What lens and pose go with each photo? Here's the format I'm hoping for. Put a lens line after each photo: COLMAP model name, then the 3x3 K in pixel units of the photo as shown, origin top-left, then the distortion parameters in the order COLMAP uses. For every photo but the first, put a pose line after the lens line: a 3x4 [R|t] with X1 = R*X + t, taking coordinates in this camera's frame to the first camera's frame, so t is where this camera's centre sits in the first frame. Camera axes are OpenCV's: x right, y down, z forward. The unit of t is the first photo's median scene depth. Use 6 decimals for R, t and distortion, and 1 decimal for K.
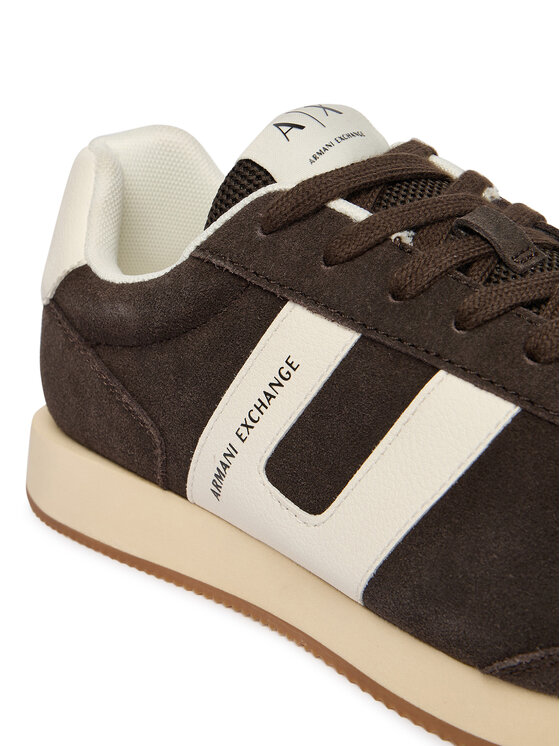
lens RADIAL K [[1219.7, 0, 280.0], [0, 1219.7, 373.0], [0, 0, 1]] dist [-0.222283, -0.002074]
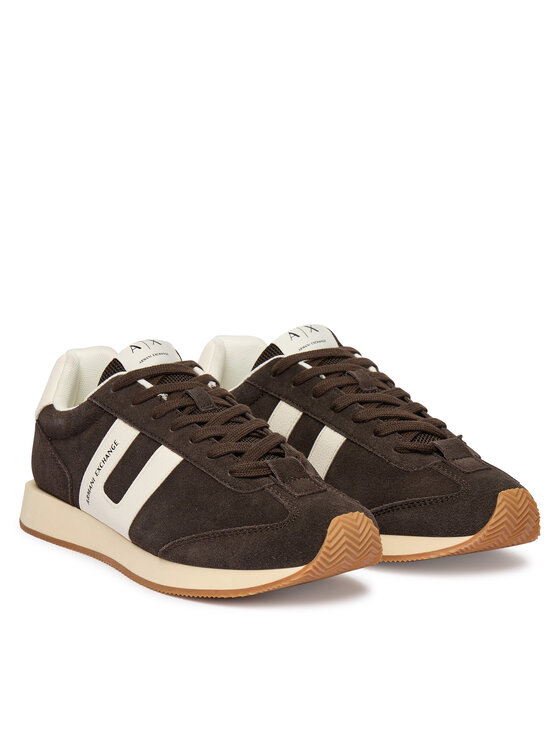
lens RADIAL K [[2010.0, 0, 280.0], [0, 2010.0, 373.0], [0, 0, 1]] dist [-1.330194, 0.104764]
pose [[0.983329, 0.084860, -0.160821, 0.930694], [-0.115528, 0.974541, -0.192156, 0.564367], [0.140421, 0.207532, 0.968097, -2.757886]]
